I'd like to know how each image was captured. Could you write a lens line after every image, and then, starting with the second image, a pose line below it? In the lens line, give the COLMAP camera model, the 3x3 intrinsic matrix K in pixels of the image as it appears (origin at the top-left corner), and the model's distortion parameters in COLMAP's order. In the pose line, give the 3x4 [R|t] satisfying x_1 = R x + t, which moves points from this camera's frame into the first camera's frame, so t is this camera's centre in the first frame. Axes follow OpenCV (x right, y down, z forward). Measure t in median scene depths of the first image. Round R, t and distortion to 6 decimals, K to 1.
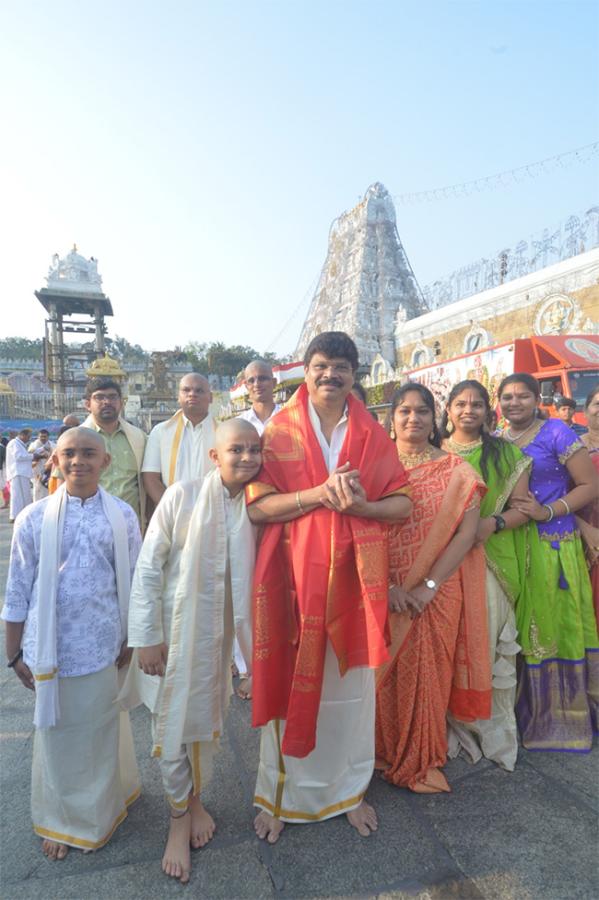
lens RADIAL K [[462.7, 0, 300.5], [0, 462.7, 462.2], [0, 0, 1]] dist [0.037503, -0.032815]
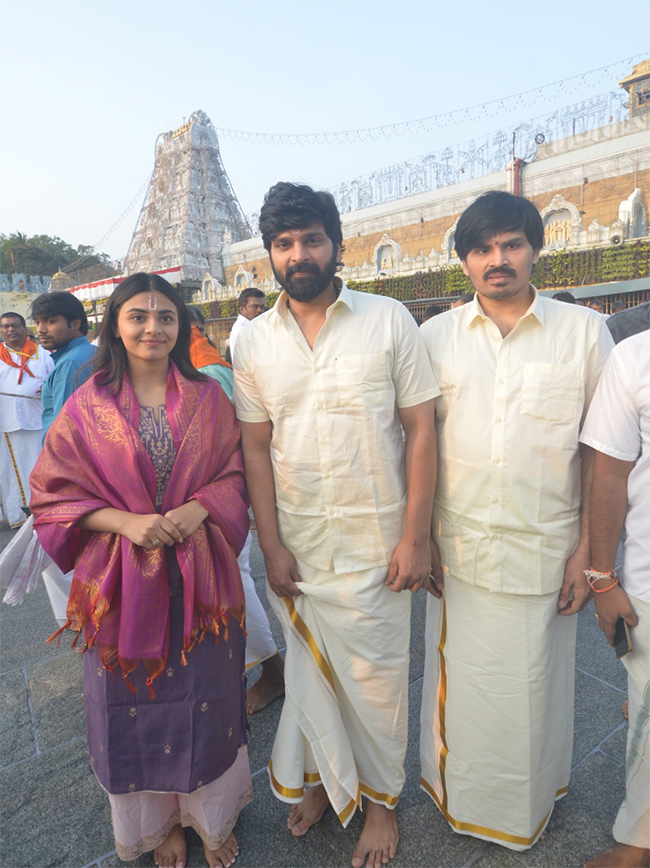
lens RADIAL K [[504.2, 0, 332.2], [0, 504.2, 395.4], [0, 0, 1]] dist [0.034674, -0.032881]
pose [[0.928728, -0.047817, 0.367664, -0.020829], [0.030729, 0.998164, 0.052194, 0.014331], [-0.369485, -0.037176, 0.928493, -0.307184]]
